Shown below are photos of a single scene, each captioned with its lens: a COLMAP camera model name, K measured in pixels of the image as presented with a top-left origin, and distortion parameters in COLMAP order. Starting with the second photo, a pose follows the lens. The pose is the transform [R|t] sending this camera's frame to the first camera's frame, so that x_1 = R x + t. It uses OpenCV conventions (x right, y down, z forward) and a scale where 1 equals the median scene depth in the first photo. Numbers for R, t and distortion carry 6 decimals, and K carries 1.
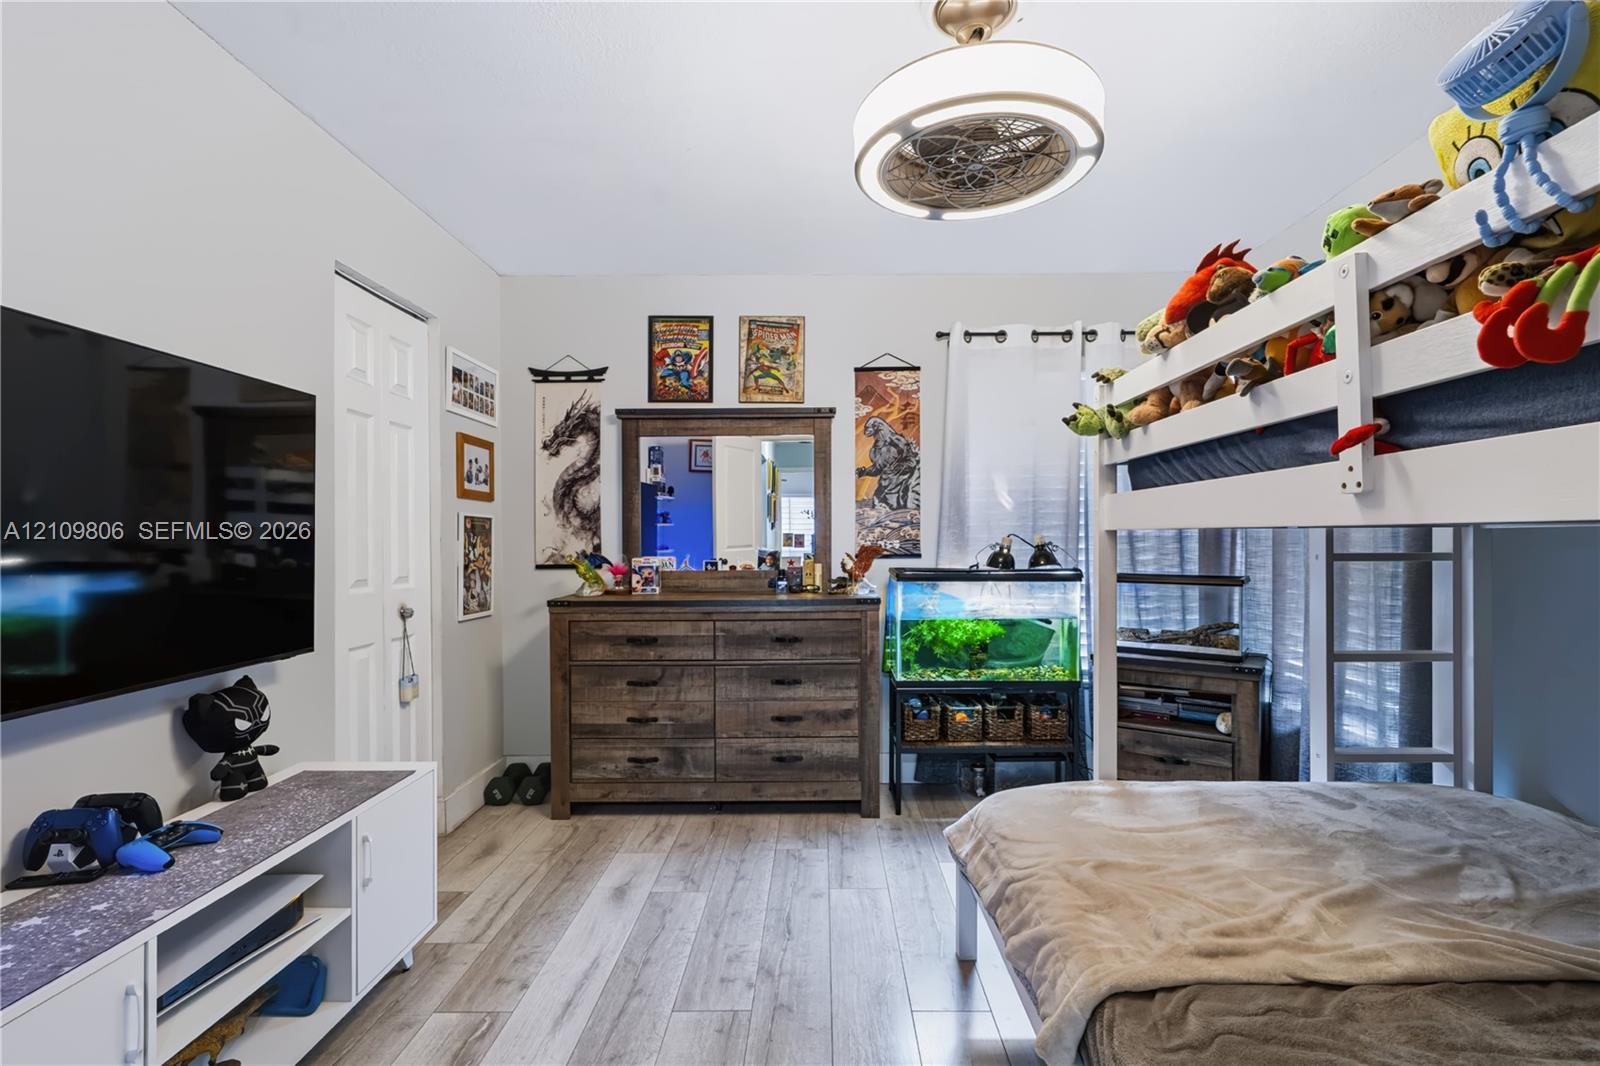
lens RADIAL K [[727.6, 0, 808.2], [0, 727.6, 534.6], [0, 0, 1]] dist [0.003805, -0.001240]
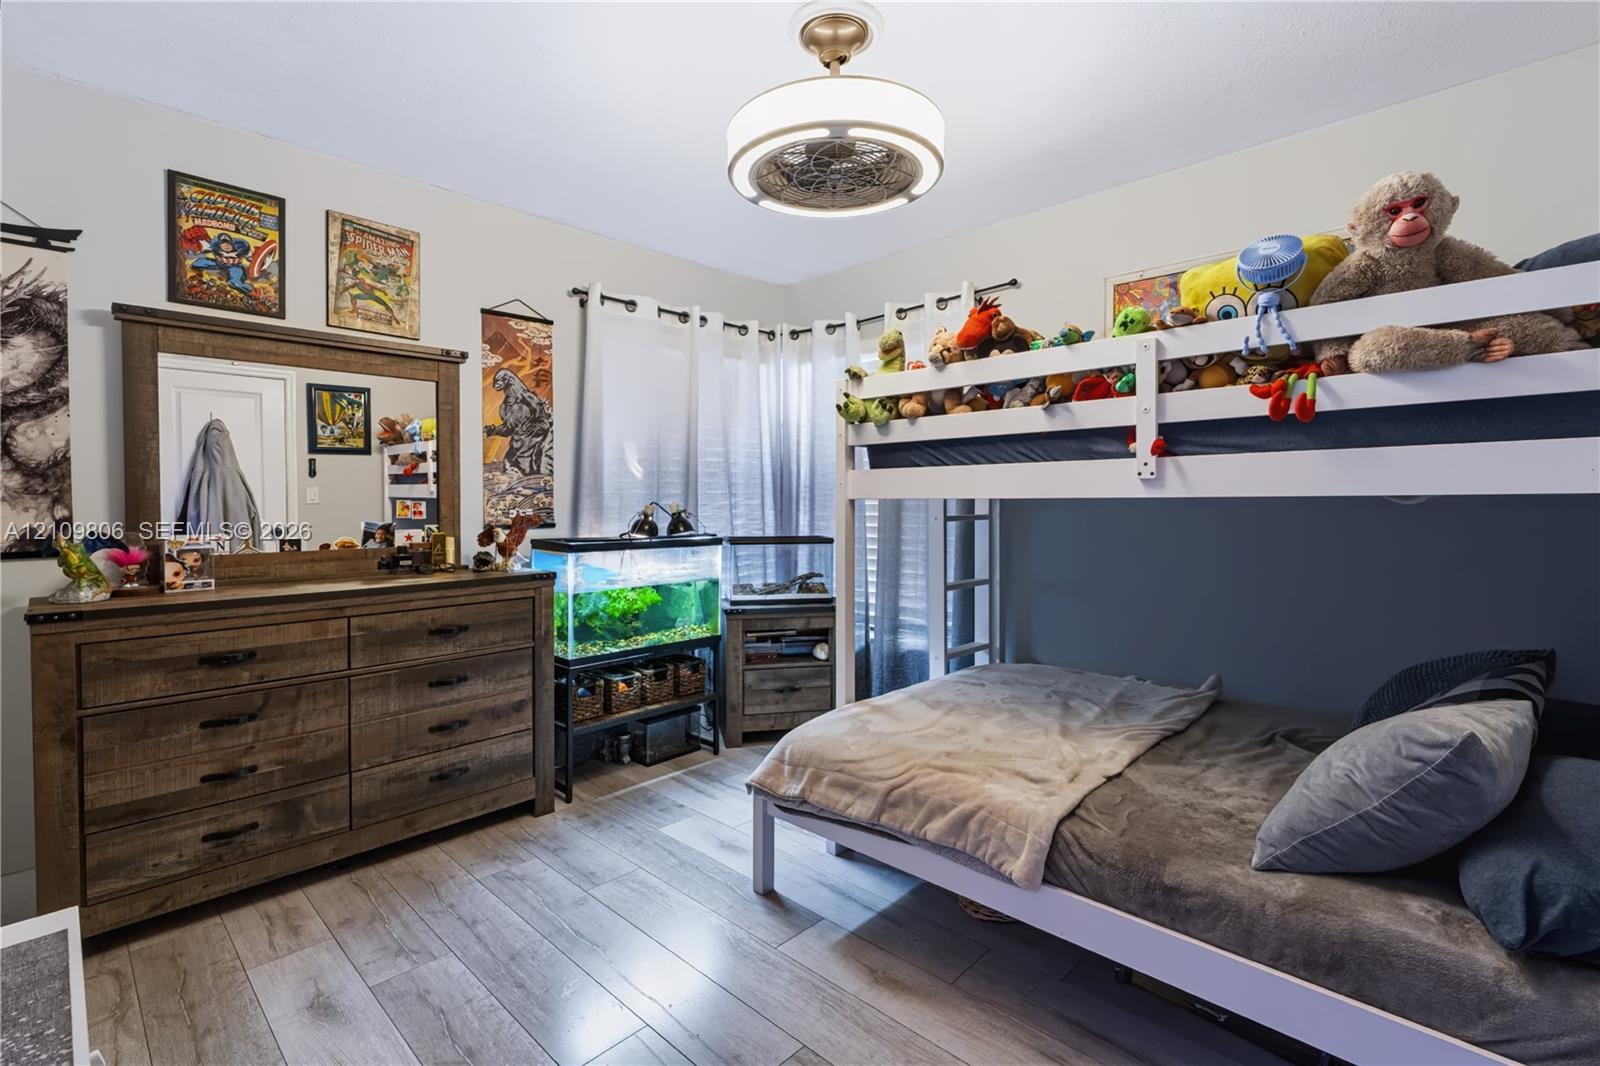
lens RADIAL K [[727.6, 0, 829.2], [0, 727.6, 515.2], [0, 0, 1]] dist [0.003805, -0.001240]
pose [[0.686495, -0.011493, 0.727043, -0.333082], [-0.000950, 0.999860, 0.016702, 0.000225], [-0.727133, -0.012156, 0.686388, 0.125522]]
